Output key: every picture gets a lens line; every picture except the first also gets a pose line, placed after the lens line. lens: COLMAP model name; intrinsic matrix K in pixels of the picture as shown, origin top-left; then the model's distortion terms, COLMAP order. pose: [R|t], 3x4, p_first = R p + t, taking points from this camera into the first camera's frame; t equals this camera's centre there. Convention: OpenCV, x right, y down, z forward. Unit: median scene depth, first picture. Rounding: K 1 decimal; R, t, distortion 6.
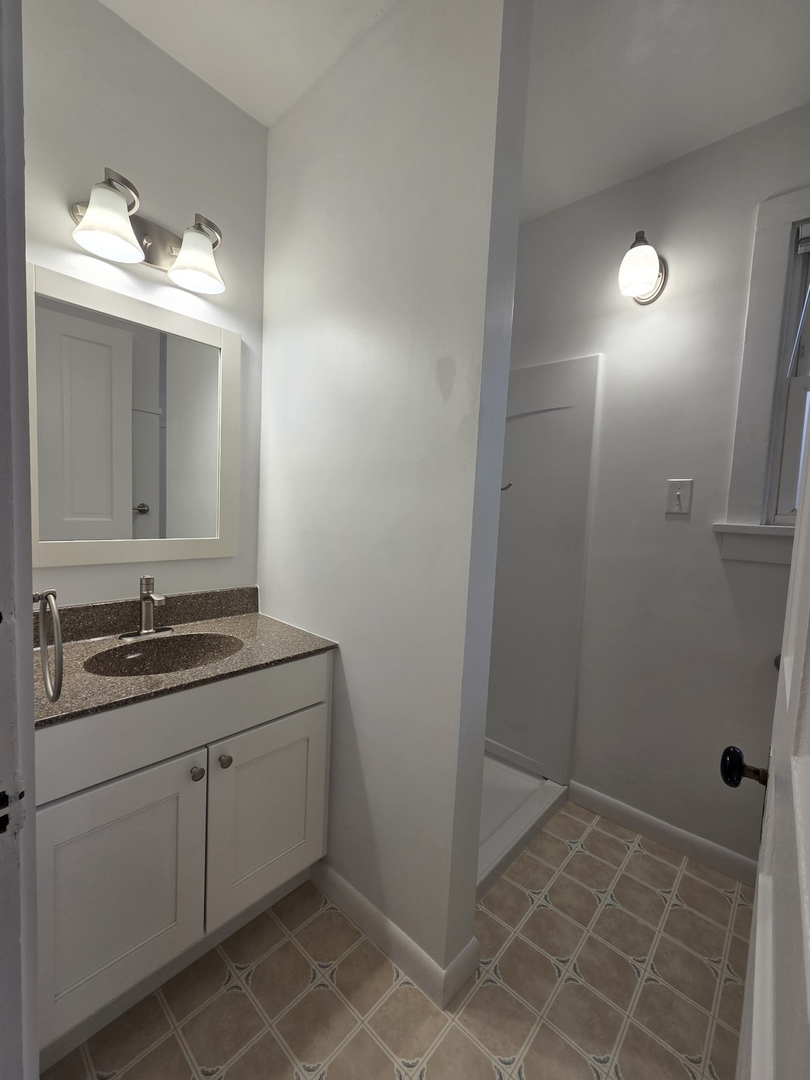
lens RADIAL K [[442.8, 0, 412.5], [0, 442.8, 538.3], [0, 0, 1]] dist [0.000783, -0.000261]
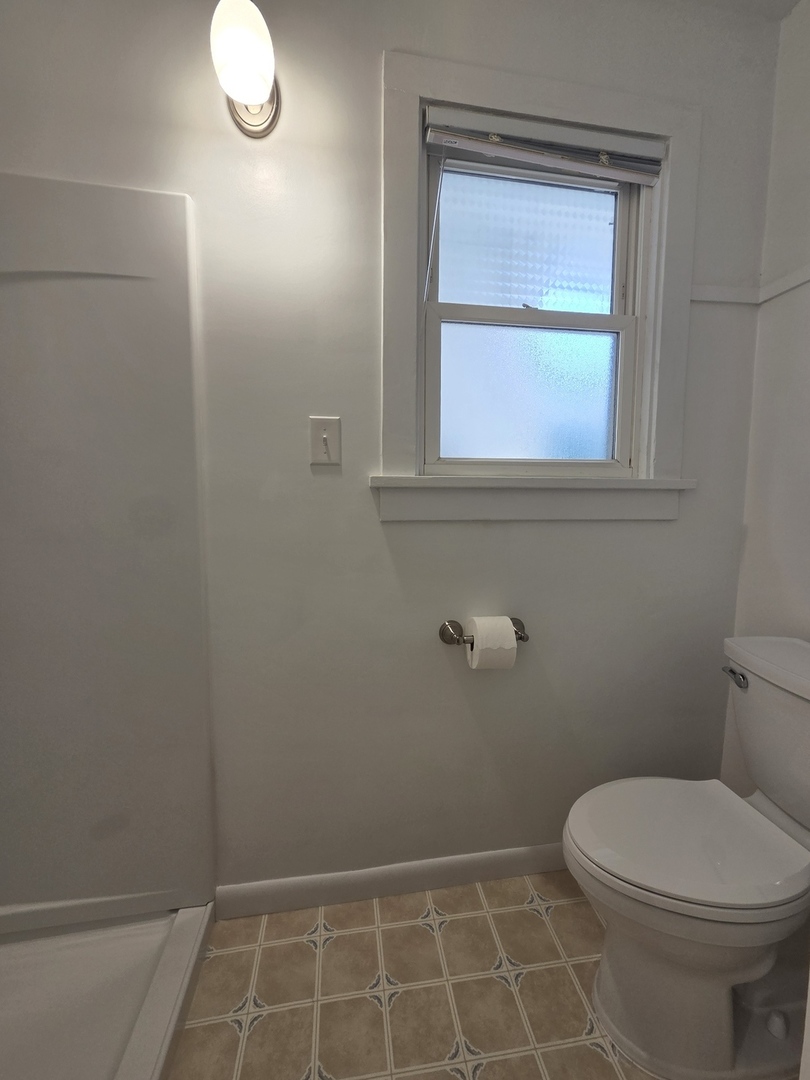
lens RADIAL K [[442.8, 0, 404.1], [0, 442.8, 534.5], [0, 0, 1]] dist [0.000783, -0.000261]
pose [[0.643804, -0.114513, 0.756573, 0.121180], [0.073516, 0.993421, 0.087804, 0.003801], [-0.761651, -0.000909, 0.647987, 0.437680]]
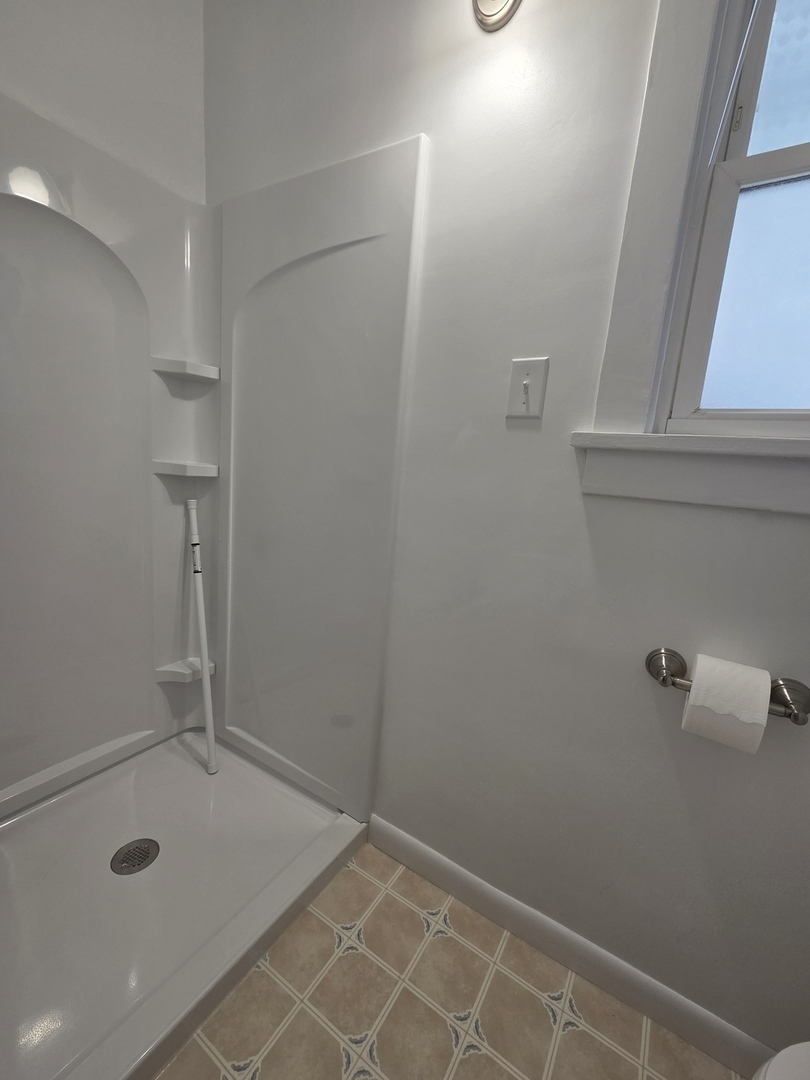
lens RADIAL K [[442.8, 0, 407.1], [0, 442.8, 535.5], [0, 0, 1]] dist [0.000783, -0.000261]
pose [[0.988401, -0.002688, 0.151845, 0.354257], [-0.015704, 0.992675, 0.119790, 0.033826], [-0.151055, -0.120785, 0.981119, 0.419564]]
